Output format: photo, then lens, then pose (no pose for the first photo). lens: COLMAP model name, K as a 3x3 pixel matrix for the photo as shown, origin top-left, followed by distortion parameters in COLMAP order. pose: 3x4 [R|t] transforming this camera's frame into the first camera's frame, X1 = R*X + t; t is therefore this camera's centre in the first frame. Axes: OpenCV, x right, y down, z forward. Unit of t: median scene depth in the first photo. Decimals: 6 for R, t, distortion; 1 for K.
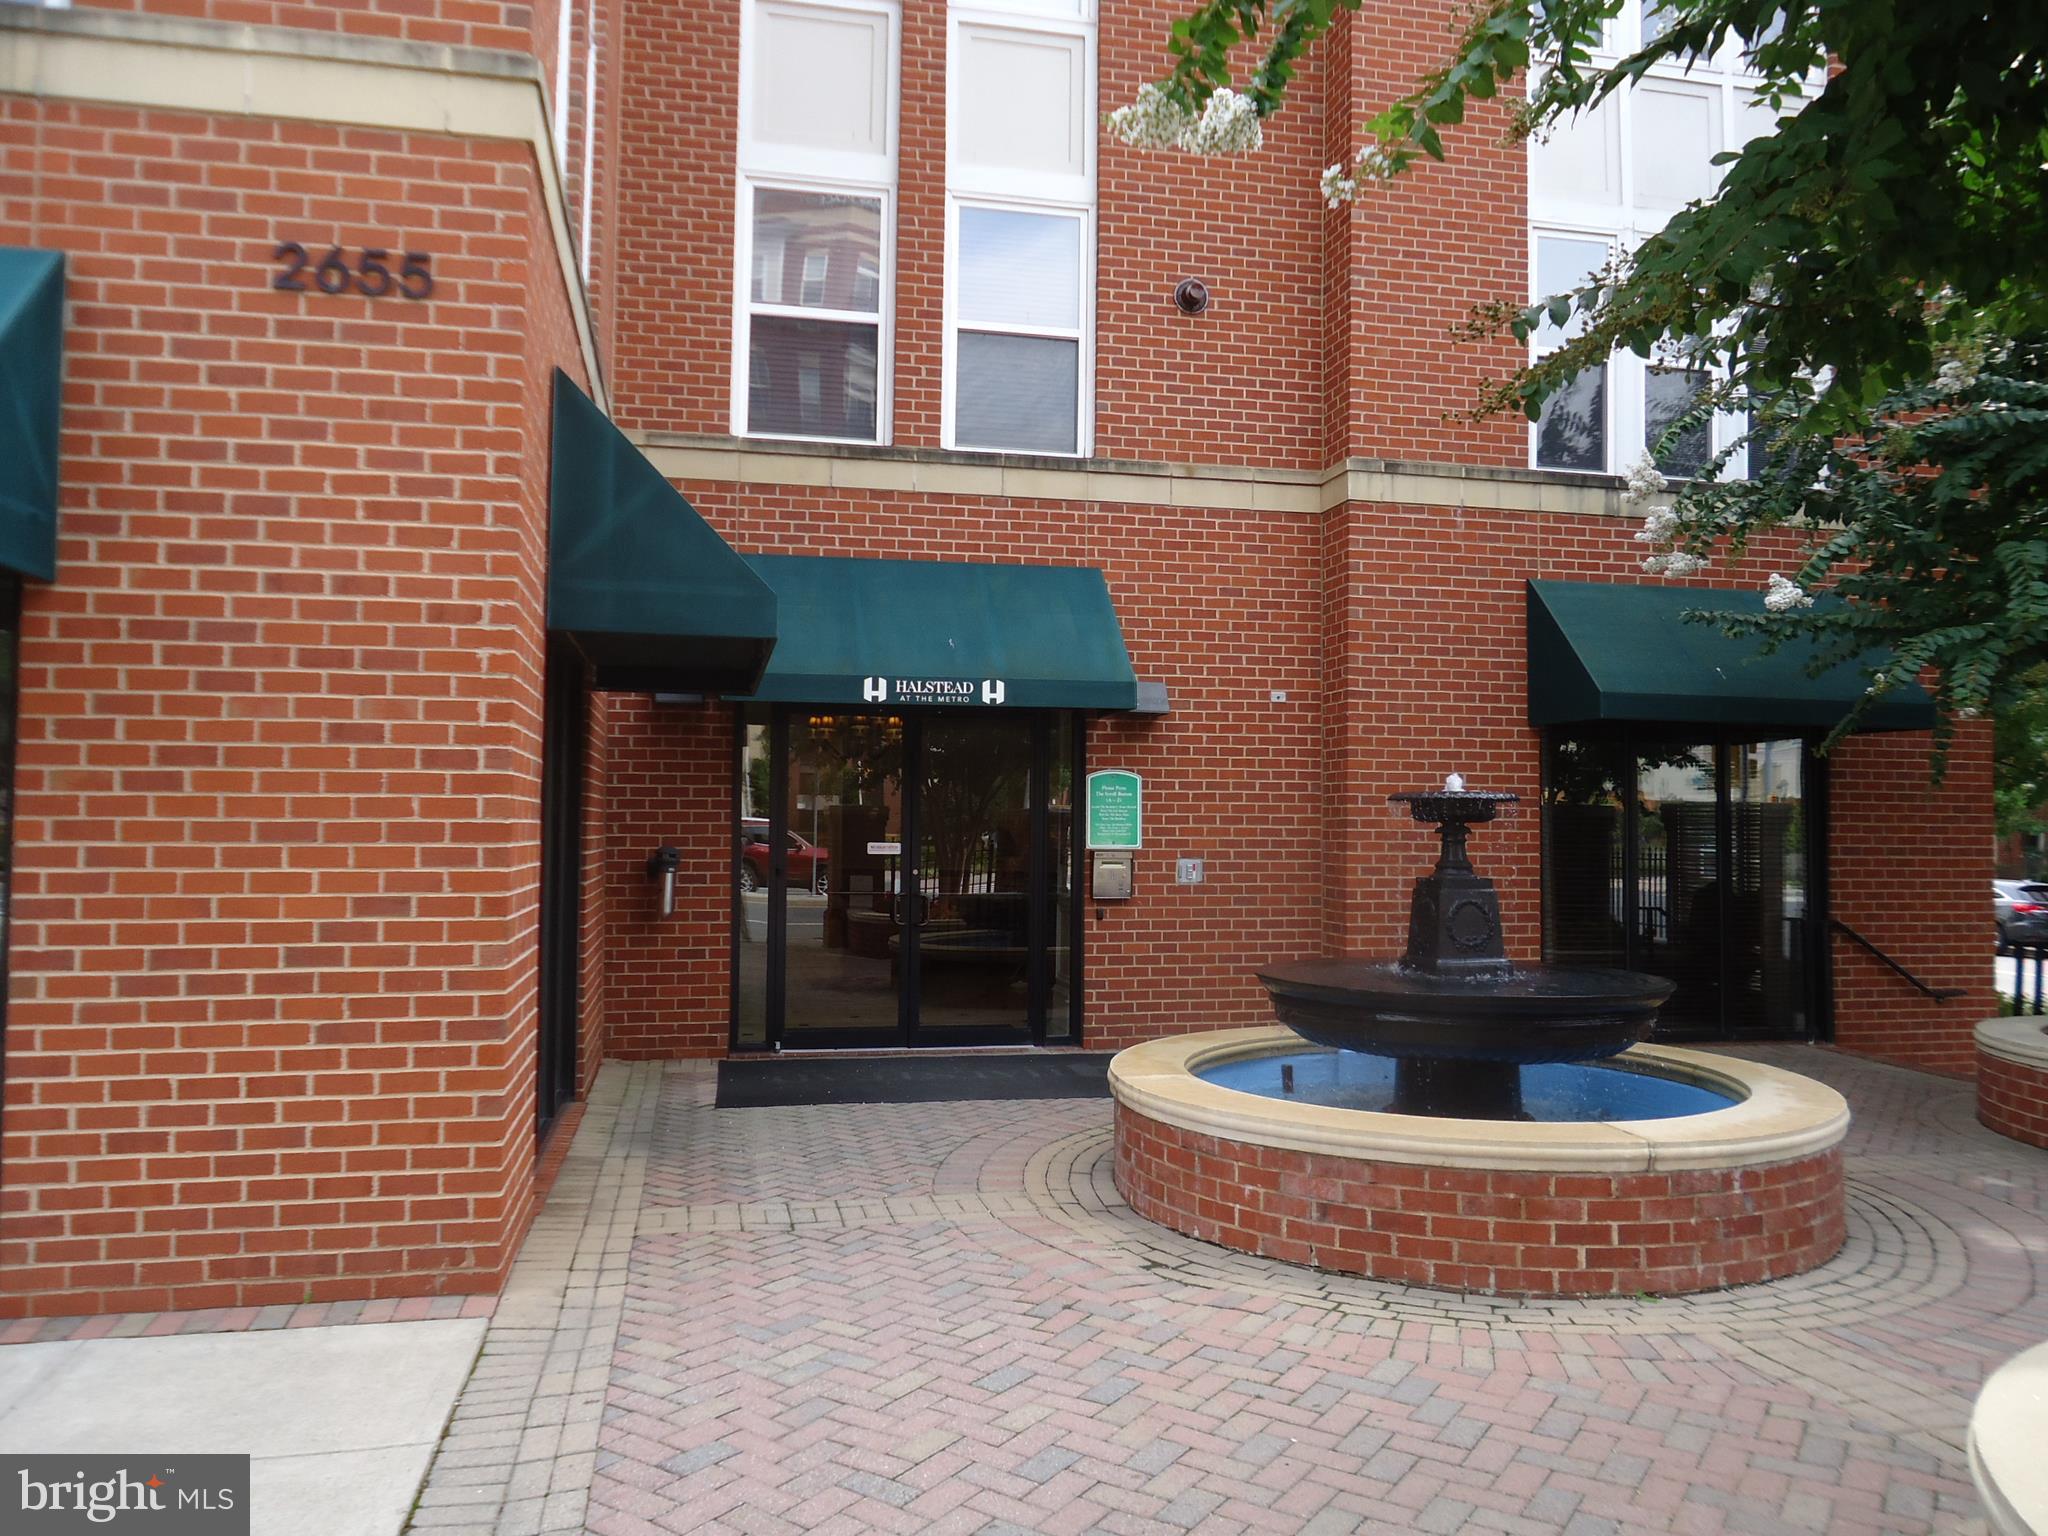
lens RADIAL K [[1489.6, 0, 1024.1], [0, 1489.6, 772.1], [0, 0, 1]] dist [0.008067, 0.001077]
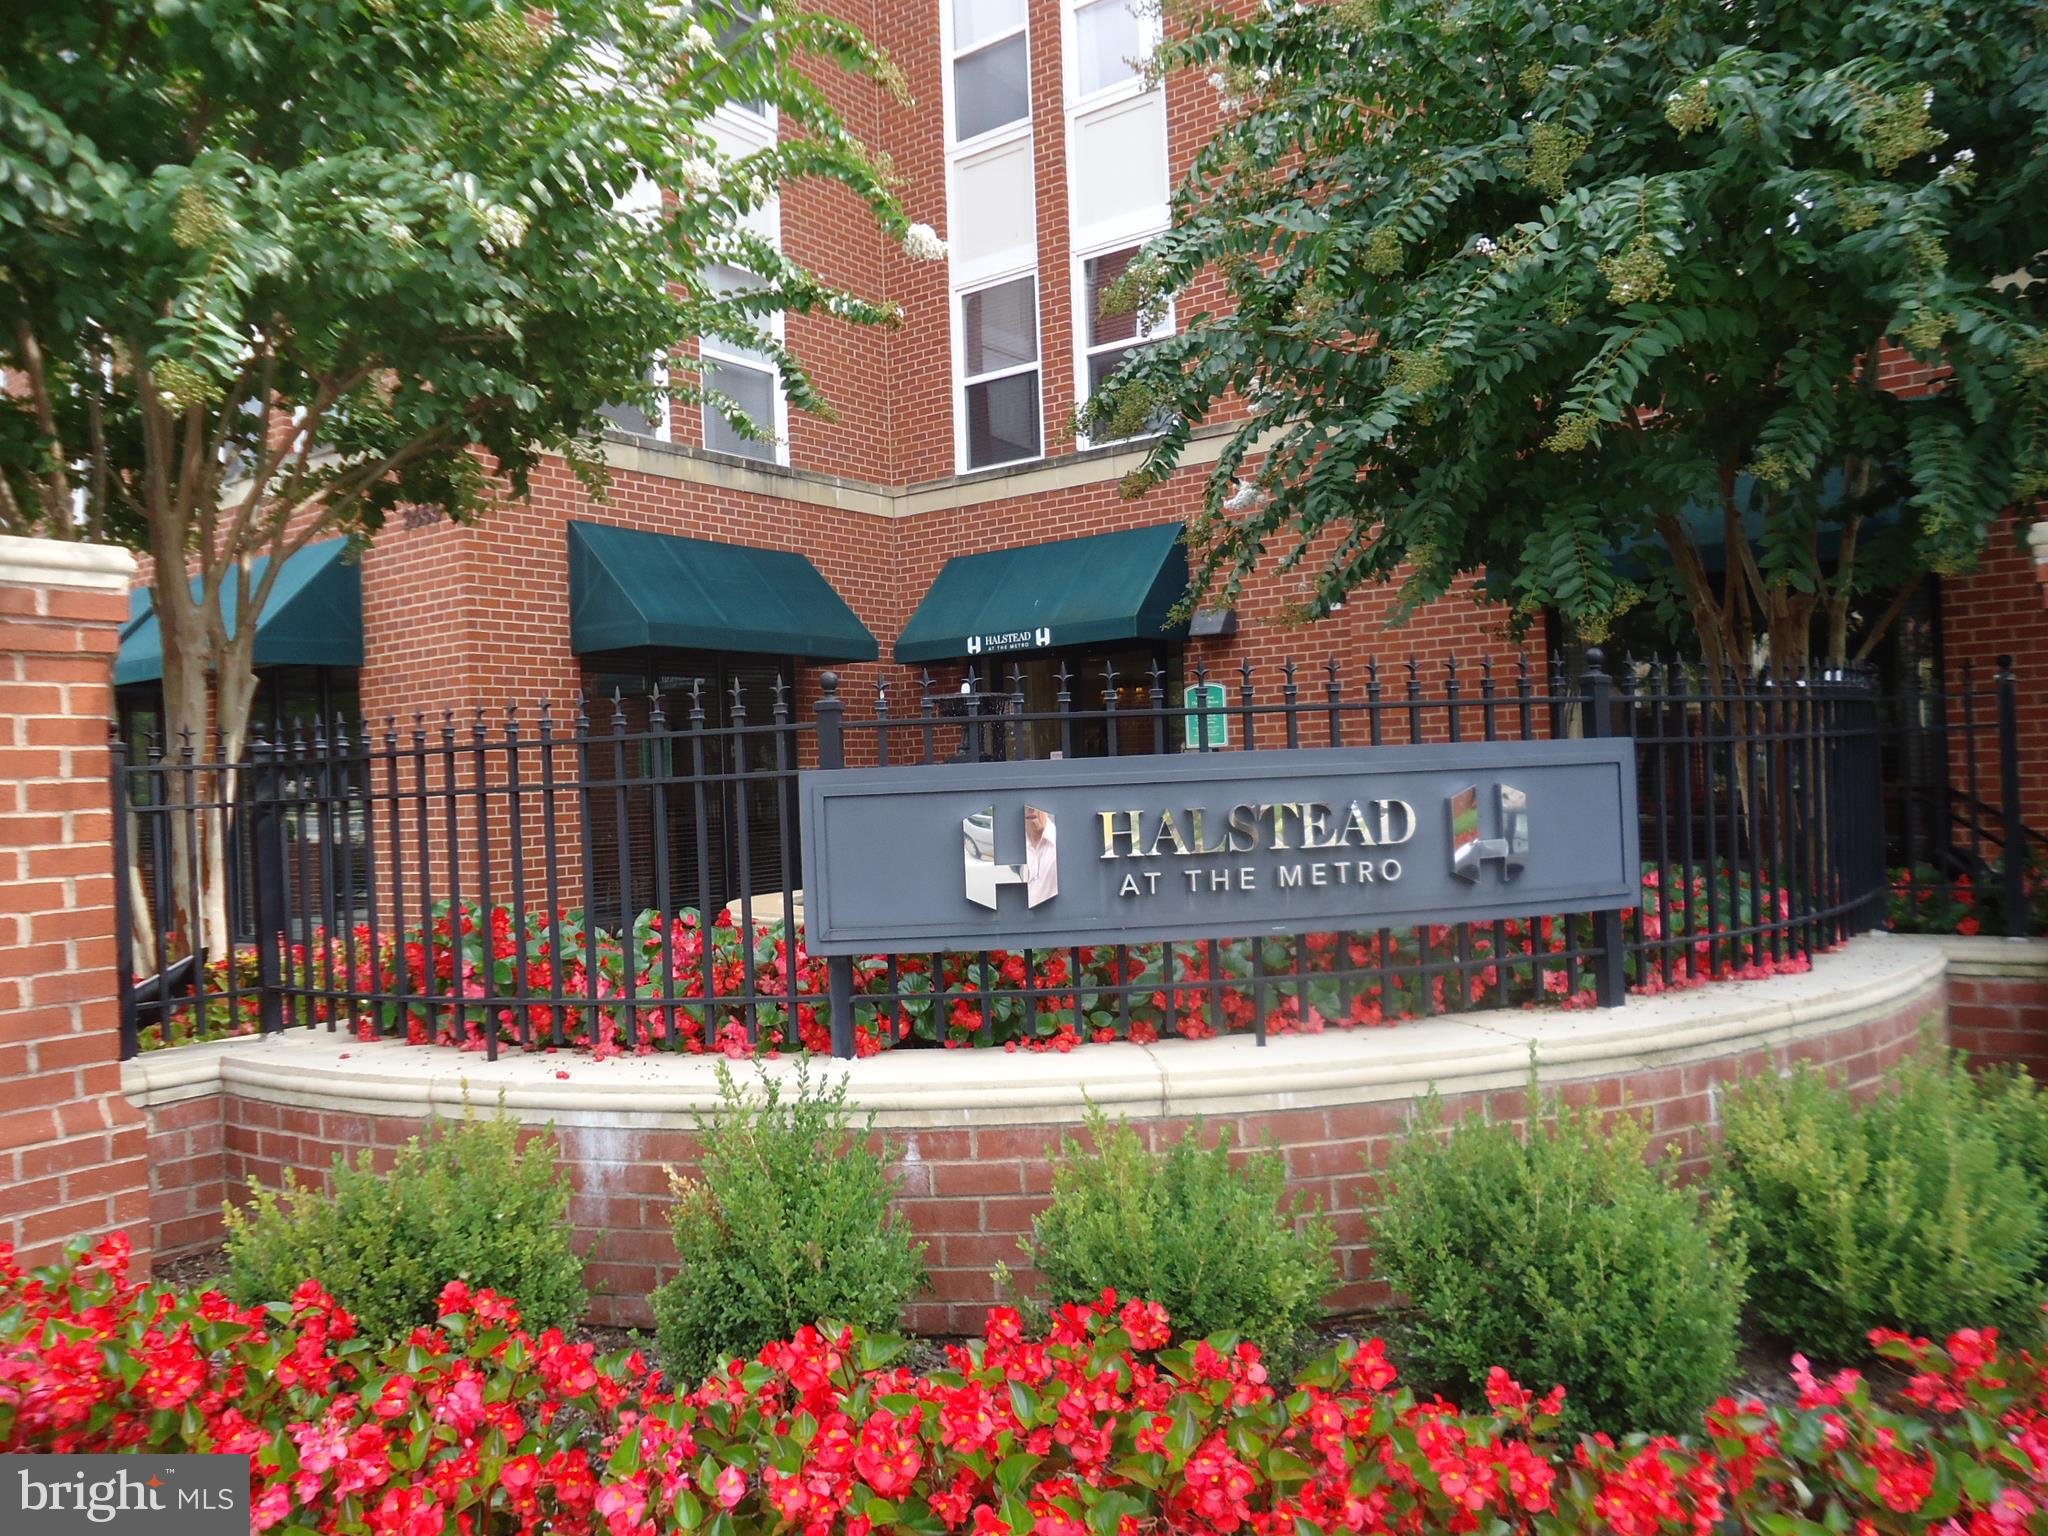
lens RADIAL K [[1489.6, 0, 1022.8], [0, 1489.6, 768.7], [0, 0, 1]] dist [0.008067, 0.001077]
pose [[0.667516, -0.038710, -0.743589, 0.975129], [0.073202, 0.997222, 0.013798, 0.046230], [0.740989, -0.063643, 0.668495, 0.067219]]
